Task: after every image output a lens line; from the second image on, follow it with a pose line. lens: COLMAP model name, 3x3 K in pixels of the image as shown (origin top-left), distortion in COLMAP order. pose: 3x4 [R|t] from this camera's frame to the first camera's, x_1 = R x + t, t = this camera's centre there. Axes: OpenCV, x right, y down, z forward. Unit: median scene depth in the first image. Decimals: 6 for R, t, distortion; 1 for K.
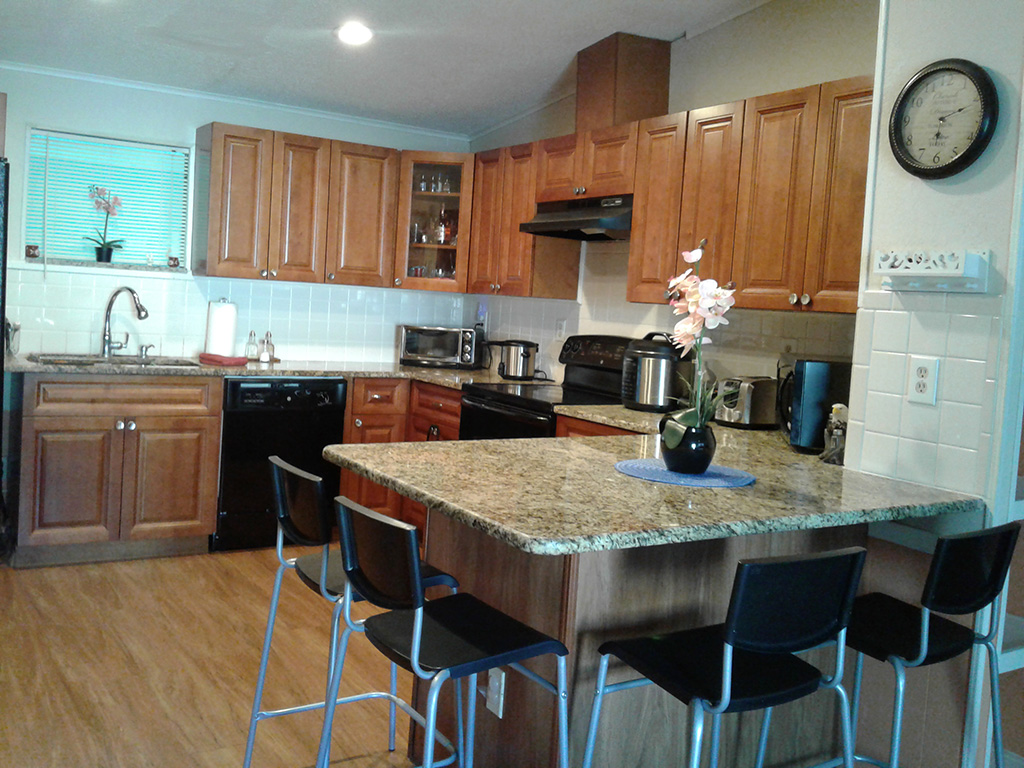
lens RADIAL K [[1007.6, 0, 515.6], [0, 1007.6, 390.2], [0, 0, 1]] dist [0.020424, 0.000000]
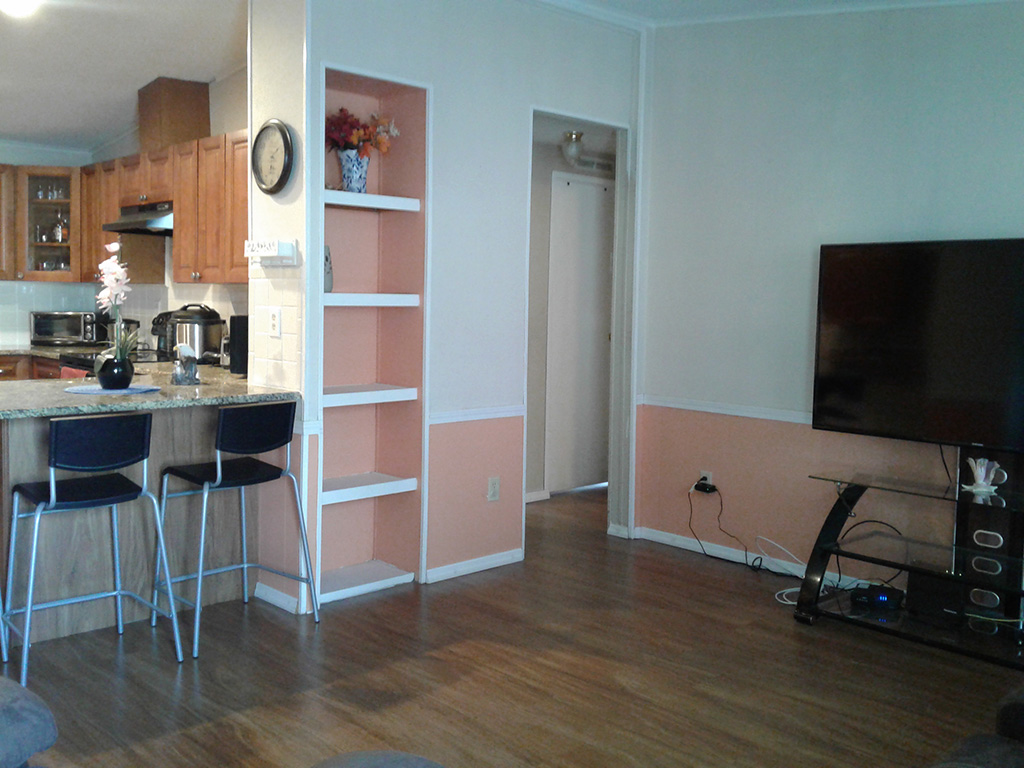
lens RADIAL K [[1007.6, 0, 509.3], [0, 1007.6, 372.9], [0, 0, 1]] dist [0.020424, 0.000000]
pose [[0.978660, -0.060057, 0.196516, 0.234607], [0.061052, 0.998134, 0.000999, 0.047344], [-0.196209, 0.011020, 0.980500, -0.323201]]
